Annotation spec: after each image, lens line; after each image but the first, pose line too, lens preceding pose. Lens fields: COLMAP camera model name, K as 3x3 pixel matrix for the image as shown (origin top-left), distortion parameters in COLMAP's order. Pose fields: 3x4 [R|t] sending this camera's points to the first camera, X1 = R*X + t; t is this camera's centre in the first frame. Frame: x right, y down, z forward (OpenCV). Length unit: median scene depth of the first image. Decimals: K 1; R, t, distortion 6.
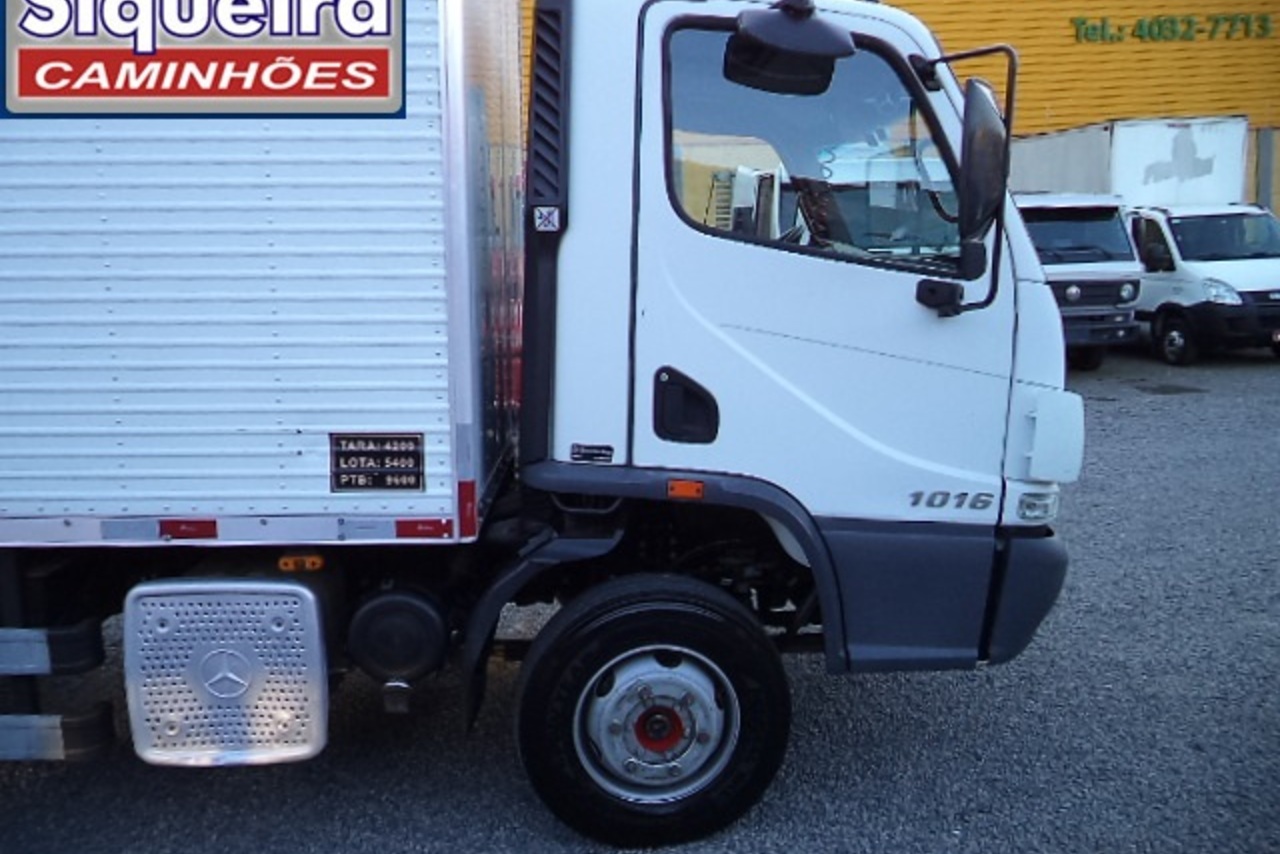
lens RADIAL K [[1098.6, 0, 640.0], [0, 1098.6, 427.0], [0, 0, 1]] dist [-0.012644, 0.006313]
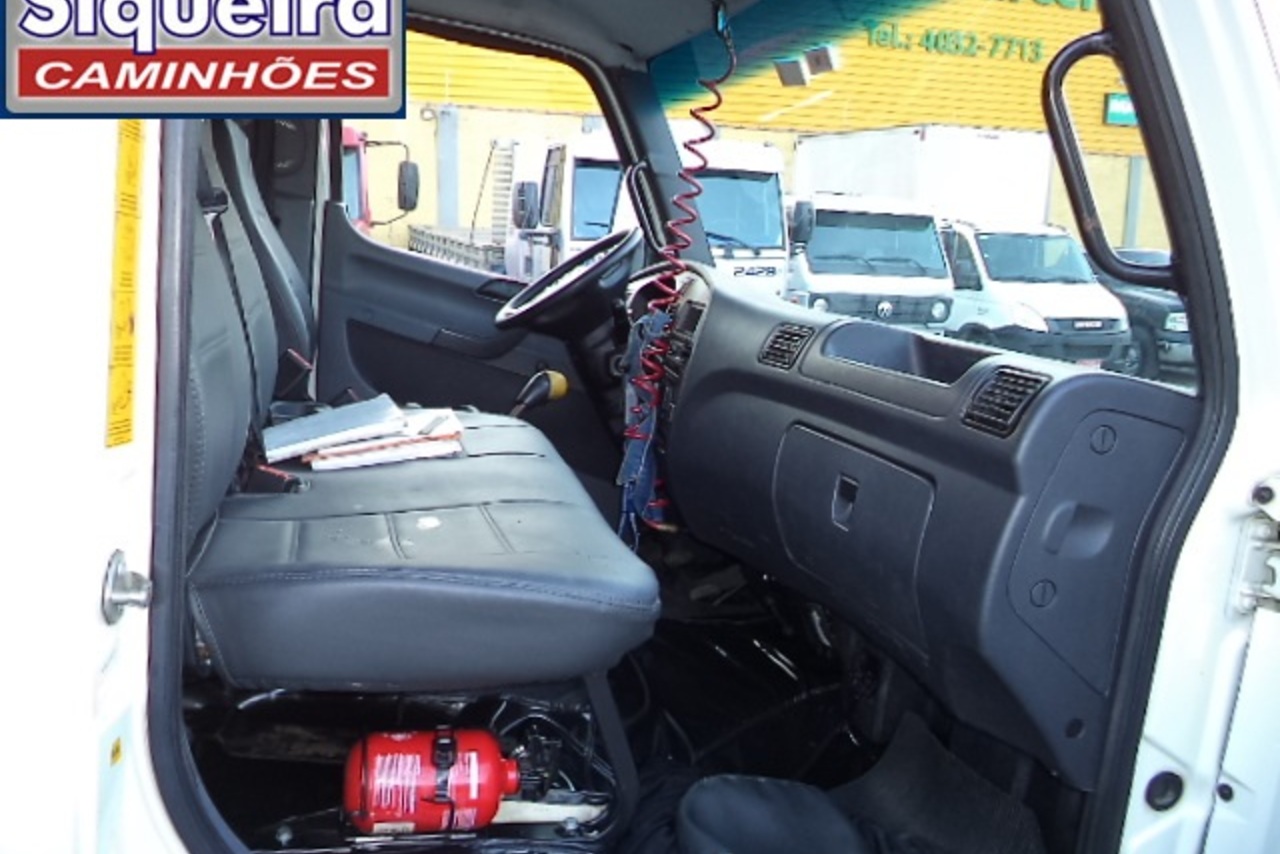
lens RADIAL K [[1098.6, 0, 640.0], [0, 1098.6, 427.0], [0, 0, 1]] dist [-0.012644, 0.006313]
pose [[0.977685, 0.042580, 0.205714, 0.012091], [-0.047051, 0.998750, 0.016886, -0.027217], [-0.204738, -0.026188, 0.978466, 0.133924]]
